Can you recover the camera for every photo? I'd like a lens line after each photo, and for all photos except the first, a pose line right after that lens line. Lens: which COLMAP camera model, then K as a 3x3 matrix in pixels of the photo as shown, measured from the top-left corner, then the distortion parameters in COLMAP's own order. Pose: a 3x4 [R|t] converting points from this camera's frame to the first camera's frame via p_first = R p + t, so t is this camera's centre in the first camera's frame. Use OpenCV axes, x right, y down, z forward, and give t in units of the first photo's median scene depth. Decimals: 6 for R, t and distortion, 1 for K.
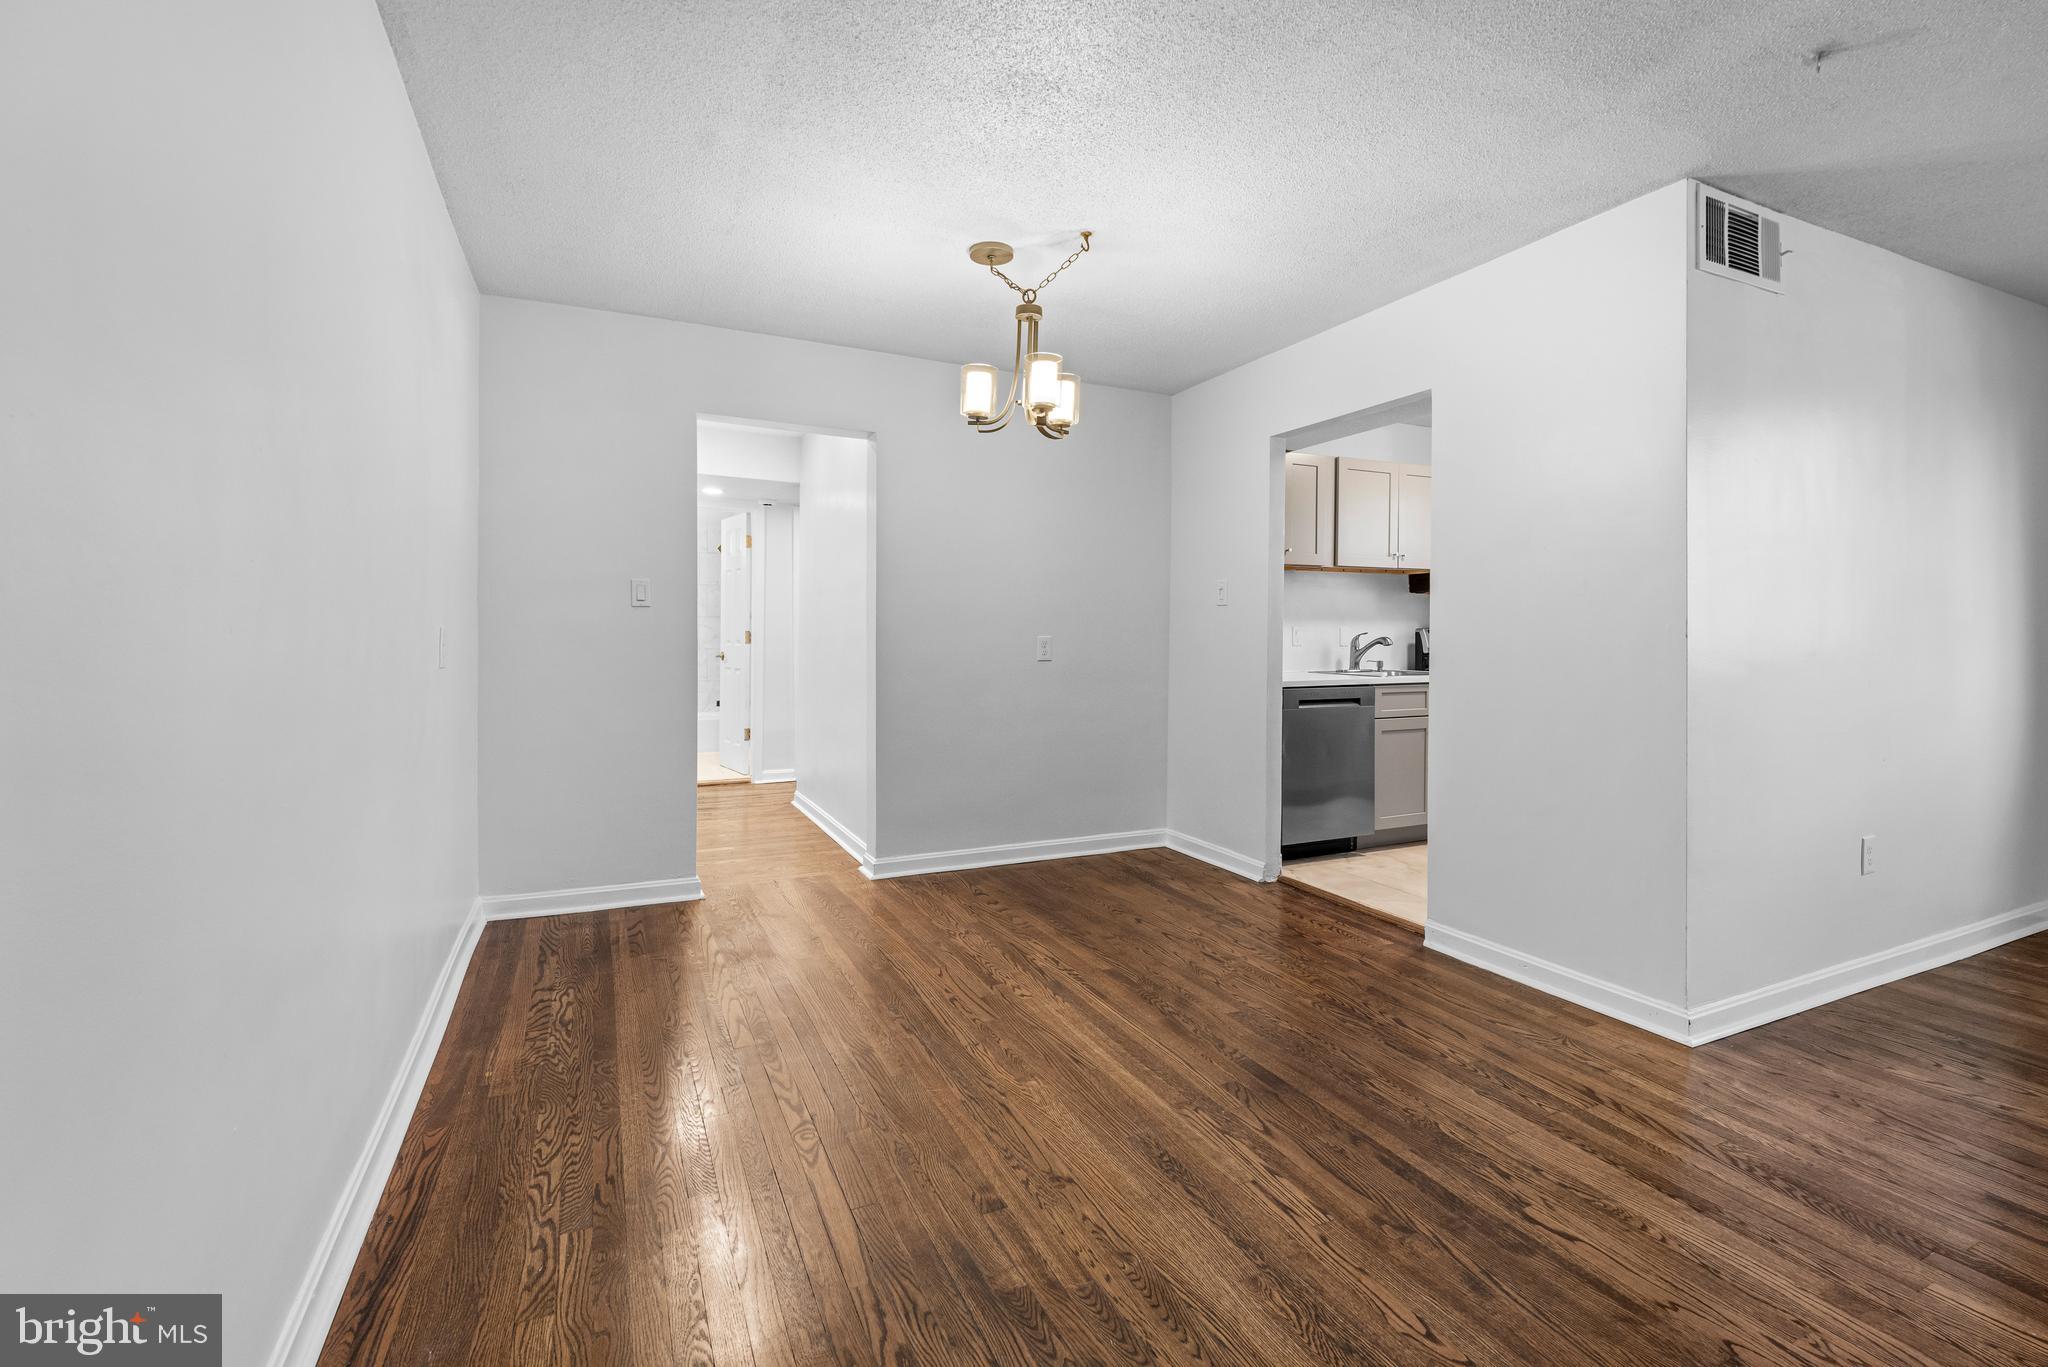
lens RADIAL K [[886.7, 0, 1024.3], [0, 886.7, 637.0], [0, 0, 1]] dist [0.032896, -0.016499]
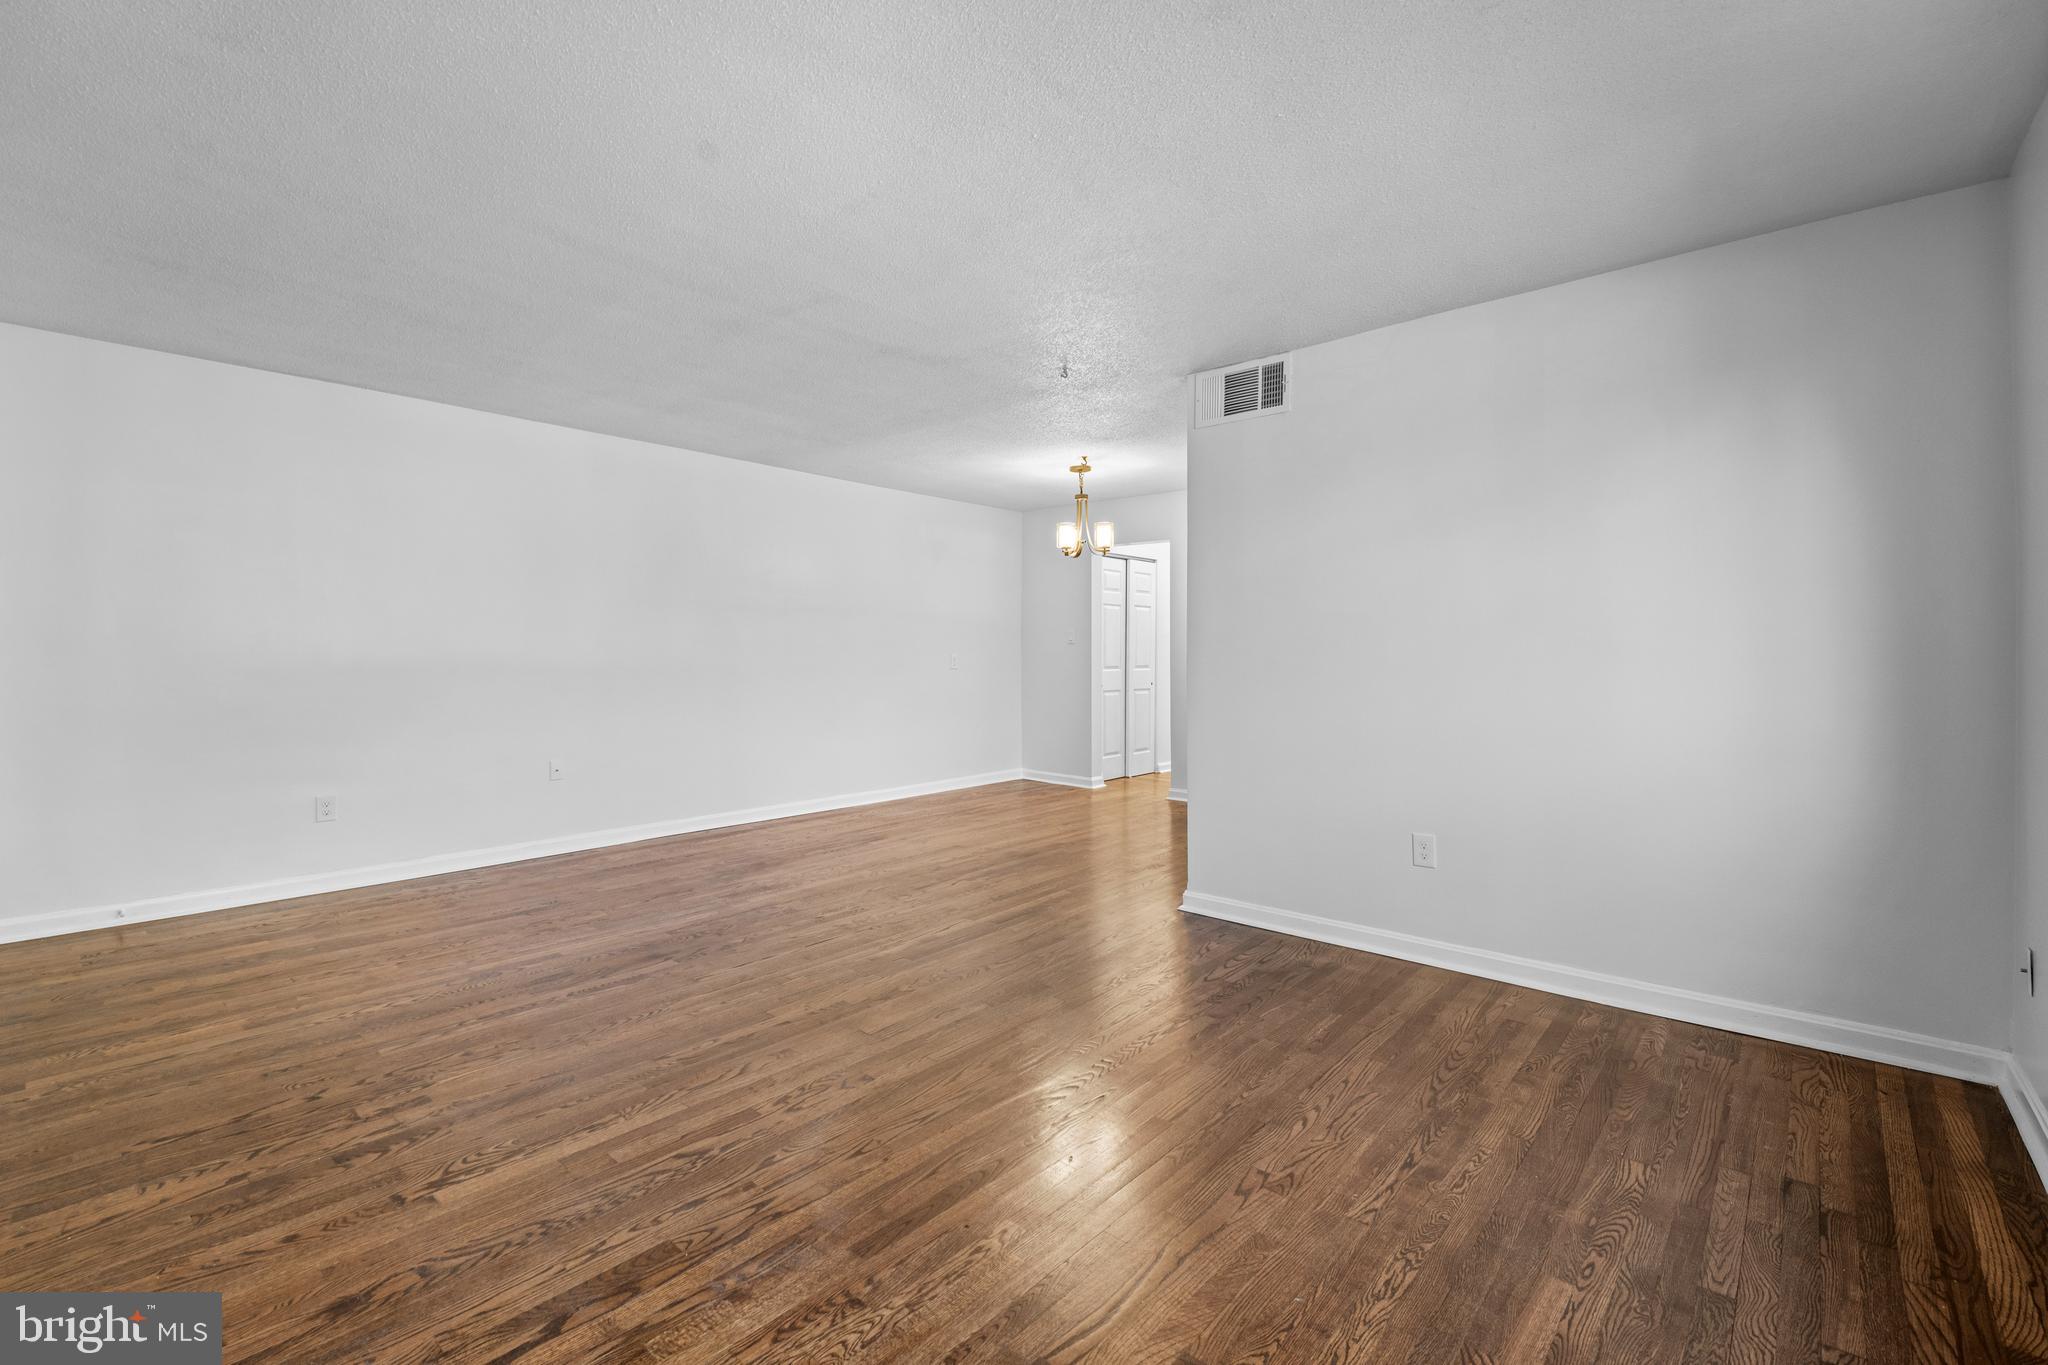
lens RADIAL K [[865.7, 0, 1026.6], [0, 865.7, 689.1], [0, 0, 1]] dist [0.027503, -0.016775]
pose [[0.413209, 0.033982, -0.910002, 1.464637], [-0.000542, 0.999313, 0.037071, -0.005185], [0.910636, -0.014825, 0.412943, 0.065295]]
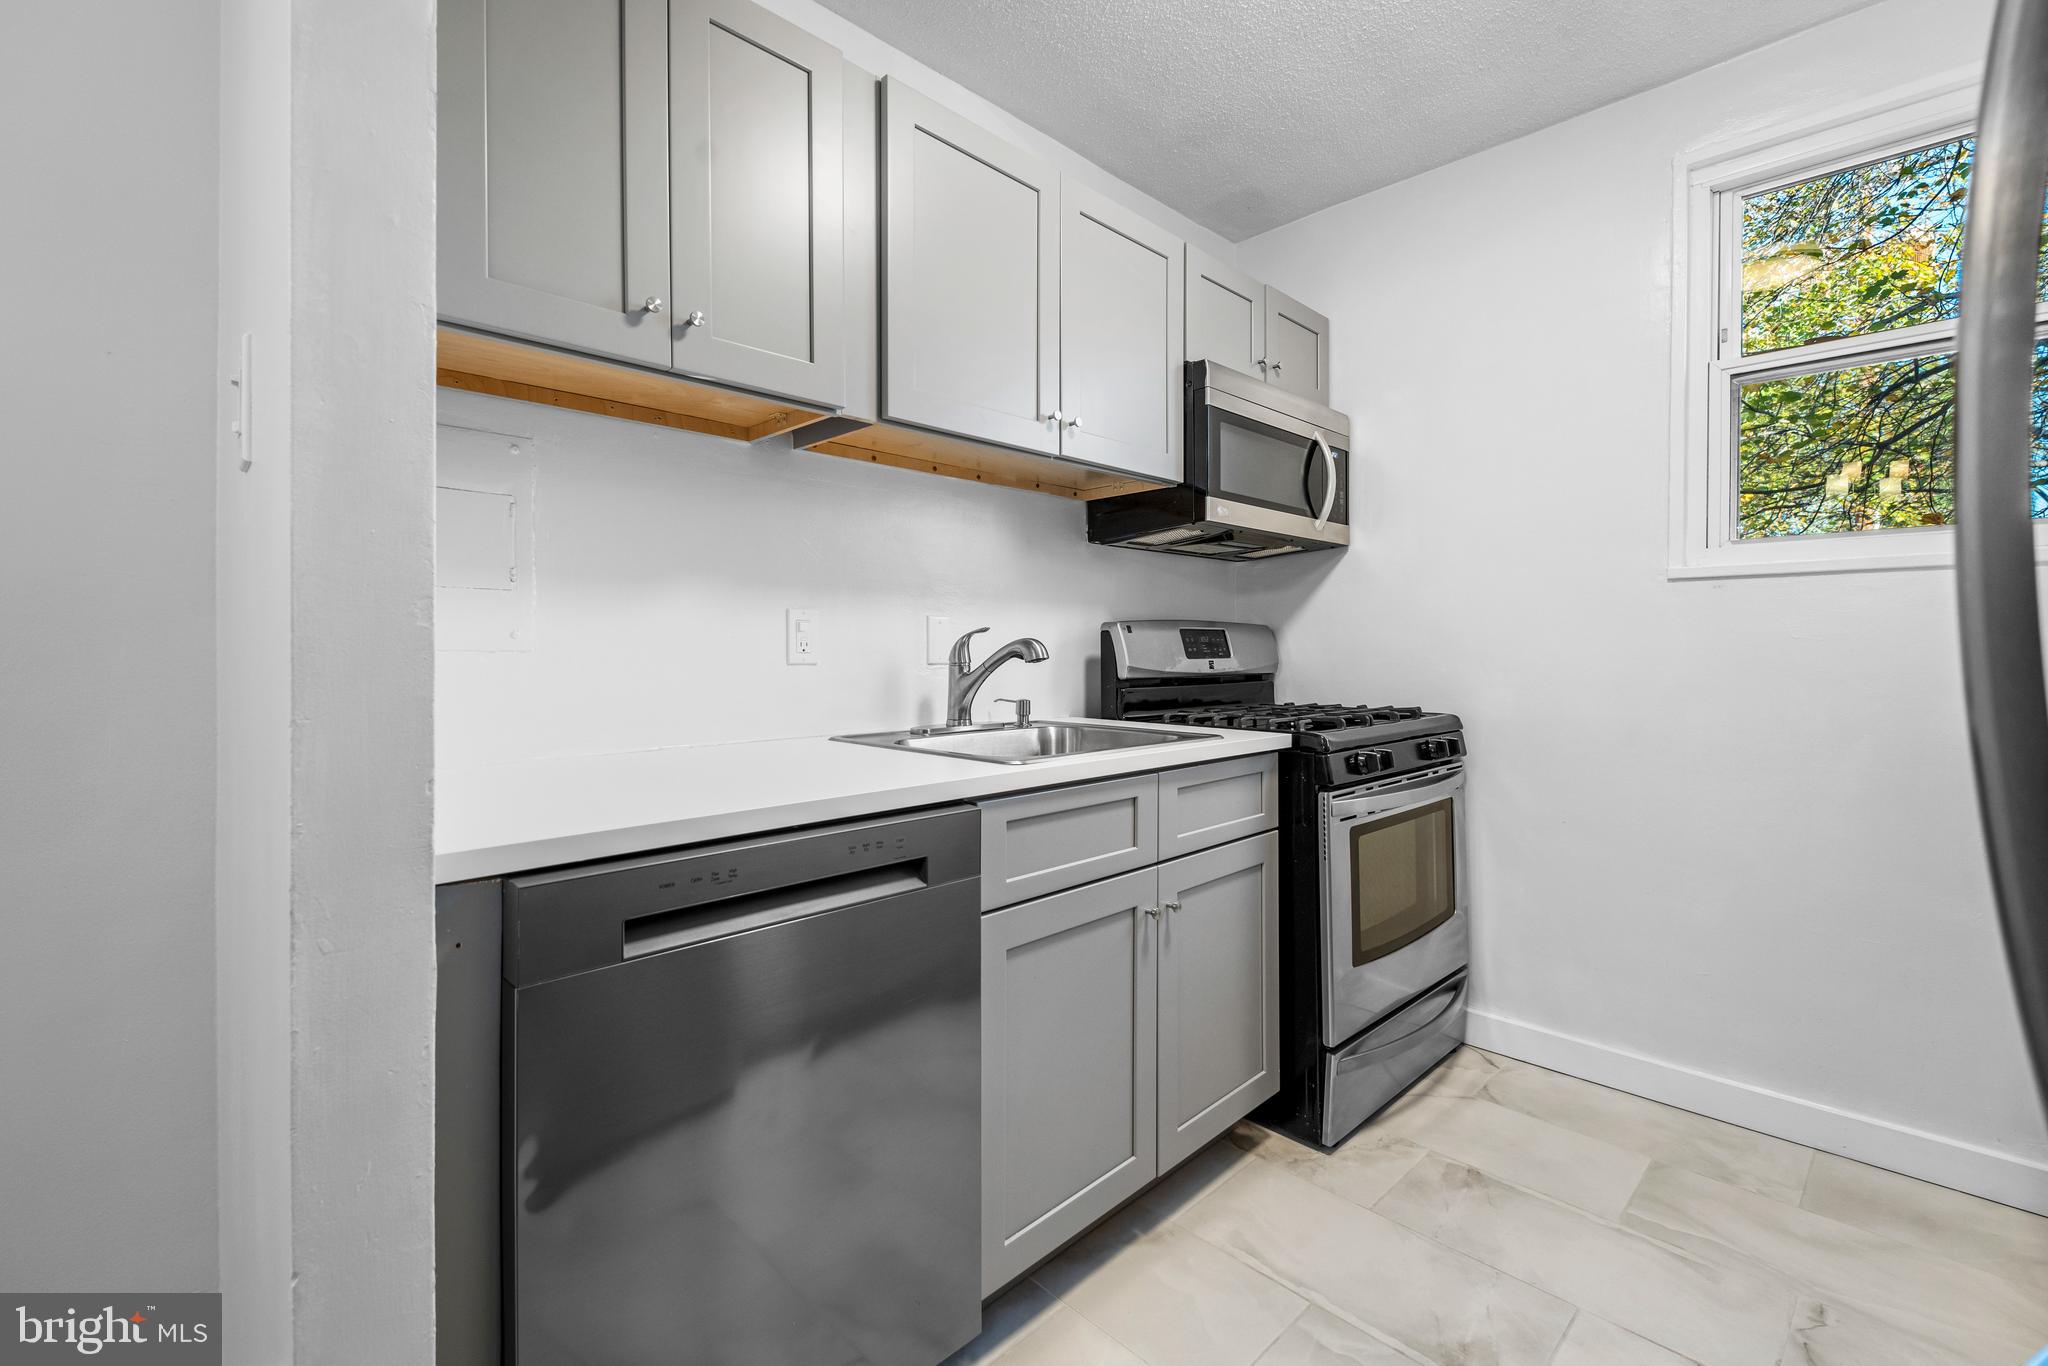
lens RADIAL K [[881.8, 0, 1020.0], [0, 881.8, 657.4], [0, 0, 1]] dist [0.032283, -0.015956]
pose [[0.945685, -0.004410, 0.325055, 0.407102], [0.004122, 0.999990, 0.001573, 0.010613], [-0.325059, -0.000148, 0.945694, 0.944539]]
